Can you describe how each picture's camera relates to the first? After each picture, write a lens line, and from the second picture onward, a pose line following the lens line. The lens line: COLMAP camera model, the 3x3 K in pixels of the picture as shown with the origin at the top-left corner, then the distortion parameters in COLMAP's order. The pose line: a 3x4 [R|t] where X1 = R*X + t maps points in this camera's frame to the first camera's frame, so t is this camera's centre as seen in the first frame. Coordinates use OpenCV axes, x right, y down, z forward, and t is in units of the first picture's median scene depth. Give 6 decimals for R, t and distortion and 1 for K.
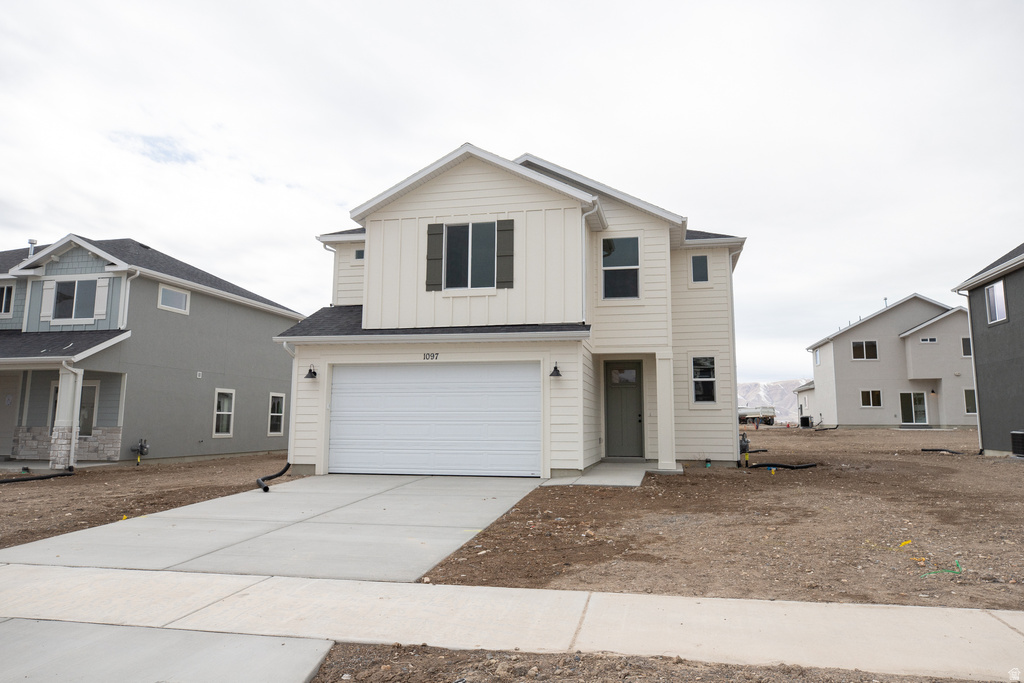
lens RADIAL K [[680.9, 0, 512.0], [0, 680.9, 341.5], [0, 0, 1]] dist [-0.003998, -0.000605]
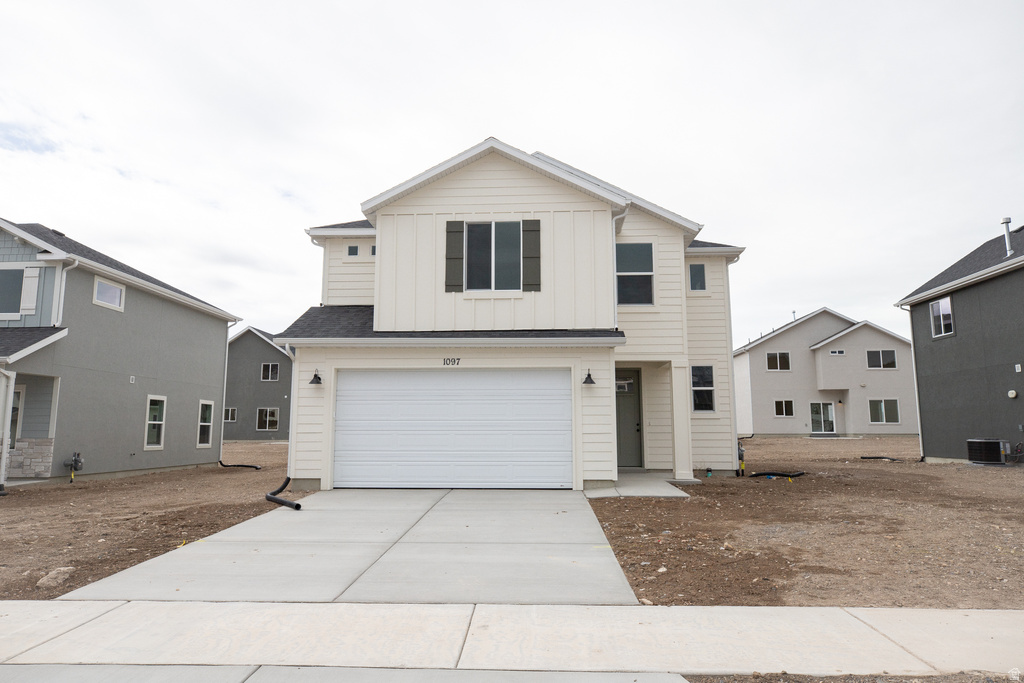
lens RADIAL K [[702.0, 0, 512.0], [0, 702.0, 341.5], [0, 0, 1]] dist [-0.000074, -0.000902]
pose [[0.988965, 0.016315, 0.147251, -0.147625], [-0.014810, 0.999826, -0.011313, 0.003088], [-0.147410, 0.009008, 0.989034, 0.025258]]
